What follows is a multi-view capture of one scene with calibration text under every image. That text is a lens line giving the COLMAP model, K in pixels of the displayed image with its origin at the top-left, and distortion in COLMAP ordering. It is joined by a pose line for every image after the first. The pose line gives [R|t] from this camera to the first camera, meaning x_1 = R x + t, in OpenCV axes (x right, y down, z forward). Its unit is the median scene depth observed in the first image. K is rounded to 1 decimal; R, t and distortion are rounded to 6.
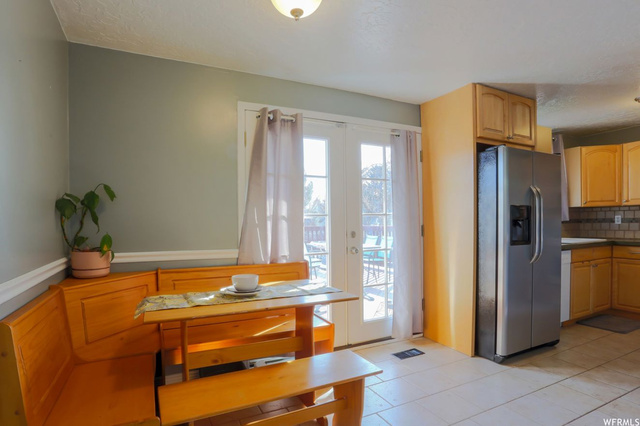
lens RADIAL K [[333.7, 0, 318.9], [0, 333.7, 225.5], [0, 0, 1]] dist [-0.028769, 0.001351]
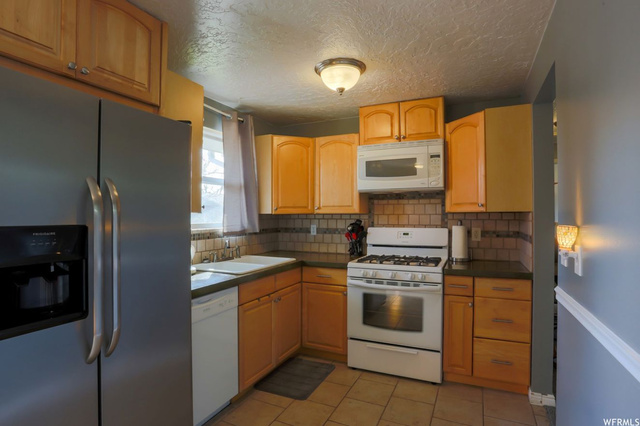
lens RADIAL K [[340.3, 0, 320.0], [0, 340.3, 213.0], [0, 0, 1]] dist [-0.090669, 0.042994]
pose [[0.781463, 0.012135, 0.623833, 0.433417], [0.000110, 0.999808, -0.019586, -0.048104], [-0.623951, 0.015374, 0.781312, 0.347686]]
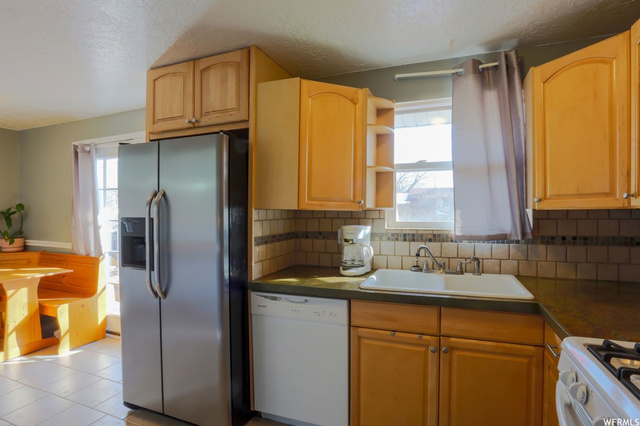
lens RADIAL K [[340.3, 0, 320.0], [0, 340.3, 213.0], [0, 0, 1]] dist [-0.090669, 0.042994]
pose [[0.662503, 0.016149, -0.748885, 1.013990], [-0.010623, 0.999870, 0.012164, -0.059658], [0.748984, -0.000104, 0.662588, 0.557663]]
